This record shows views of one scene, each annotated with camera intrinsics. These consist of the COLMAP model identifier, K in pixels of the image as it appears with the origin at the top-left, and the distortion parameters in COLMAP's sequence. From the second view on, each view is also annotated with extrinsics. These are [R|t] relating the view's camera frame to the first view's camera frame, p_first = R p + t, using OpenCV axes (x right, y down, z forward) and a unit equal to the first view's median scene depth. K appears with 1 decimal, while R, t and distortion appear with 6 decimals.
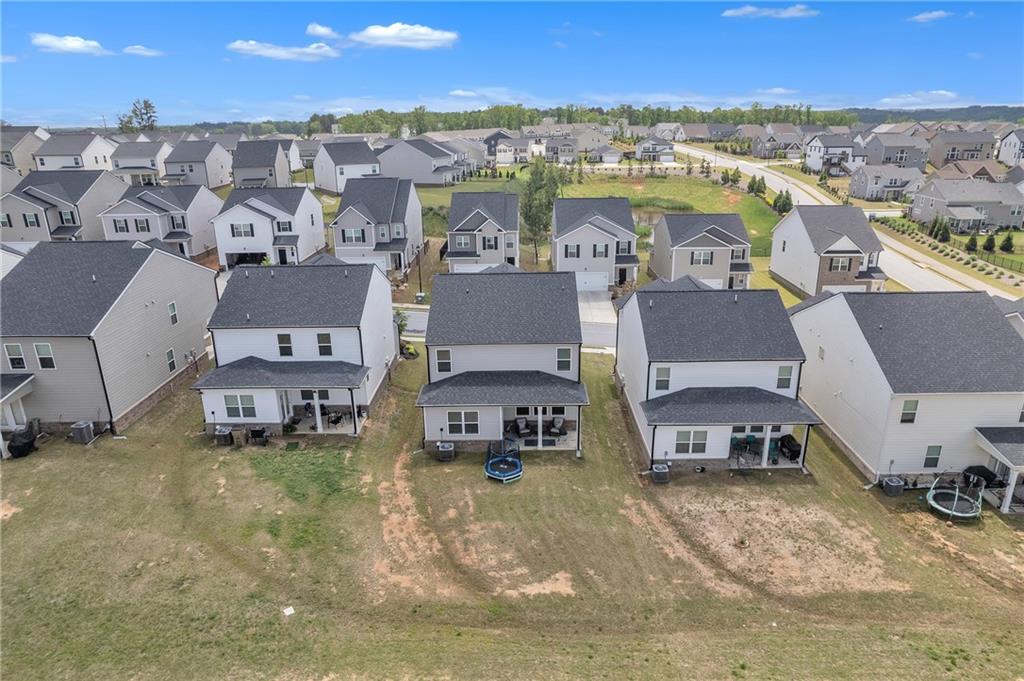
lens RADIAL K [[663.5, 0, 514.4], [0, 663.5, 340.6], [0, 0, 1]] dist [-0.030656, -0.006103]
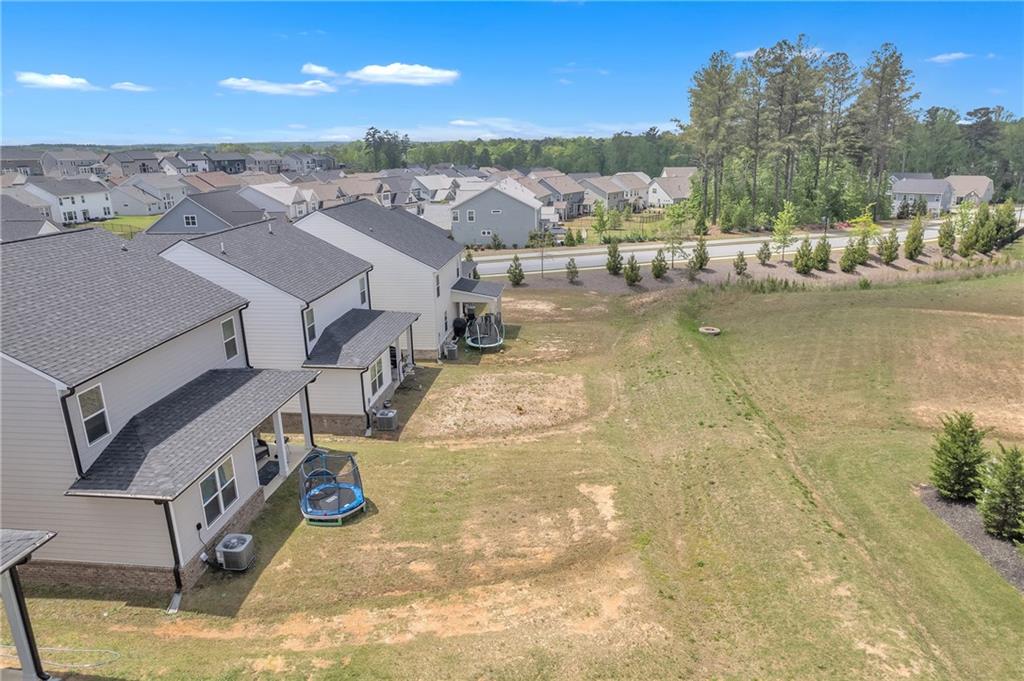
lens RADIAL K [[663.5, 0, 514.6], [0, 663.5, 342.4], [0, 0, 1]] dist [-0.030656, -0.006103]
pose [[0.104763, -0.276304, 0.955343, -0.596907], [0.336385, 0.913853, 0.227416, -0.023357], [-0.935879, 0.297539, 0.188682, 0.773174]]
